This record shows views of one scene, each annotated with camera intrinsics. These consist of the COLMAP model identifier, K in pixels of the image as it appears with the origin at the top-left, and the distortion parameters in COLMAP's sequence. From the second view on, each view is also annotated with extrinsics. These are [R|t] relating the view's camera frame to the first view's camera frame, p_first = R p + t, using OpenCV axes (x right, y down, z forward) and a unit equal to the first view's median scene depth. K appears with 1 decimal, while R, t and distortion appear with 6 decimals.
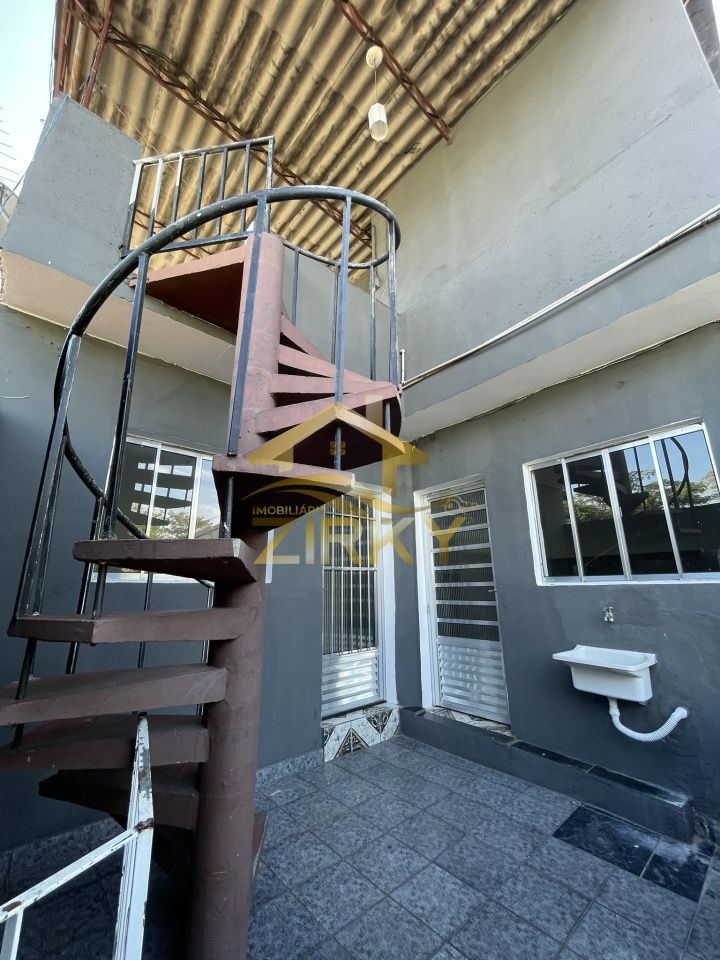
lens RADIAL K [[387.7, 0, 360.2], [0, 387.7, 482.4], [0, 0, 1]] dist [-0.004373, -0.000260]
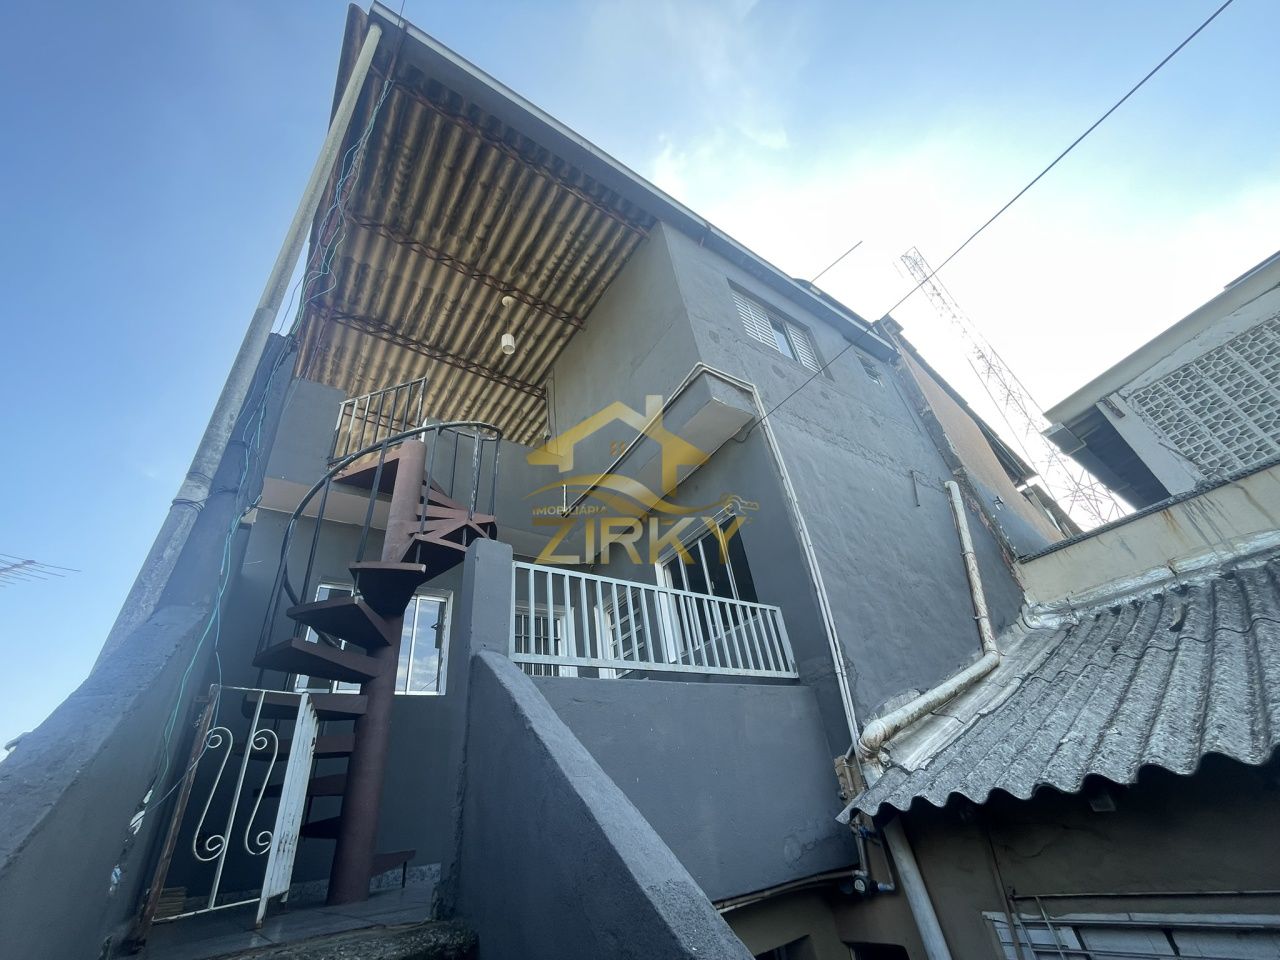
lens RADIAL K [[519.0, 0, 641.6], [0, 519.0, 477.6], [0, 0, 1]] dist [-0.000901, -0.000537]
pose [[0.987583, -0.155425, -0.022879, 0.612135], [0.140449, 0.938745, -0.314693, 0.278306], [0.070388, 0.307572, 0.948918, -0.804040]]
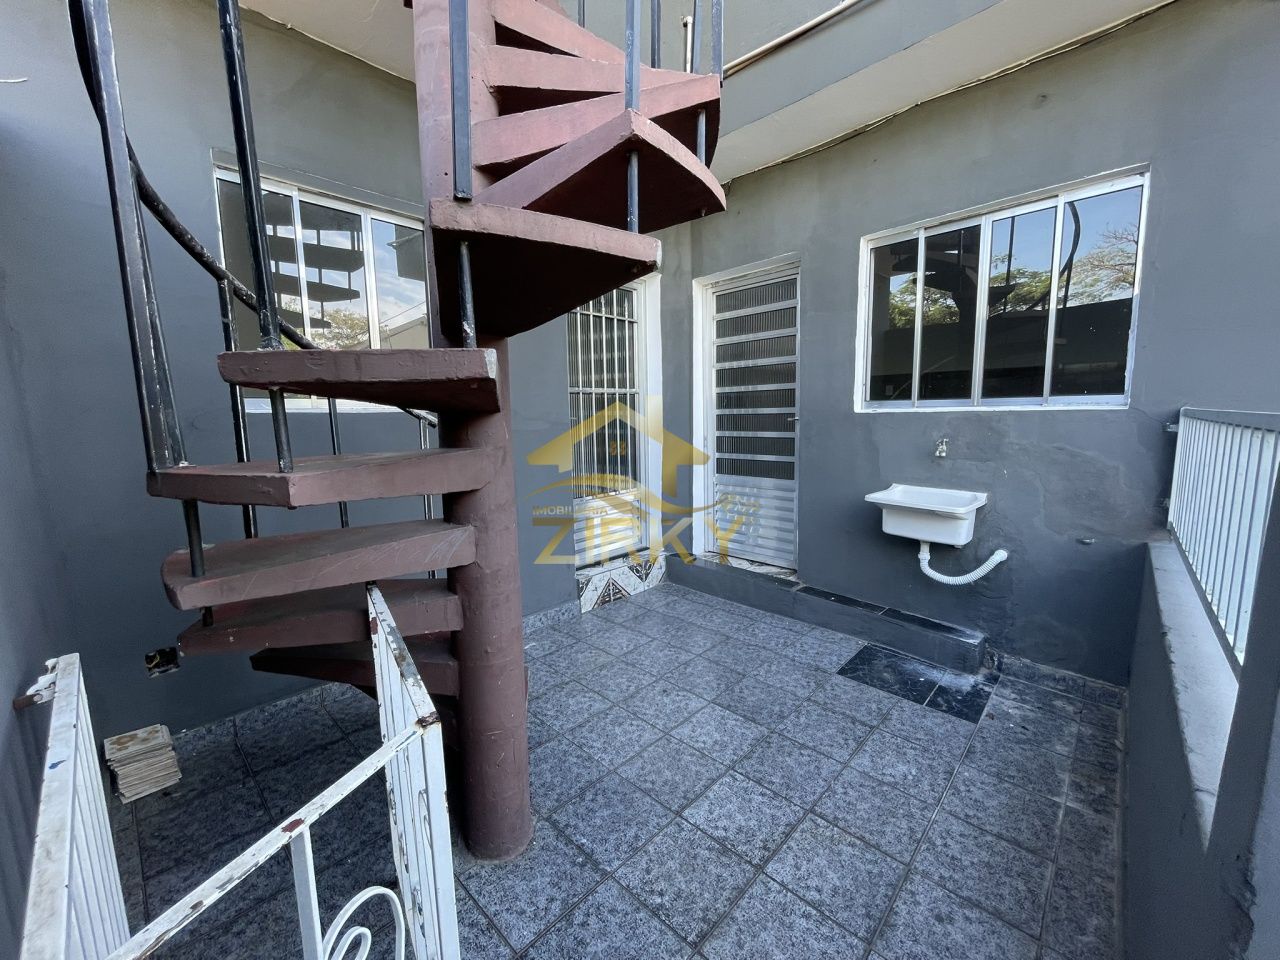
lens RADIAL K [[516.9, 0, 640.0], [0, 516.9, 480.0], [0, 0, 1]] dist [-0.004373, -0.000260]
pose [[0.997006, -0.016115, 0.075631, -0.058243], [-0.014029, 0.924122, 0.381839, 0.007976], [-0.076046, -0.381757, 0.921129, 0.053407]]
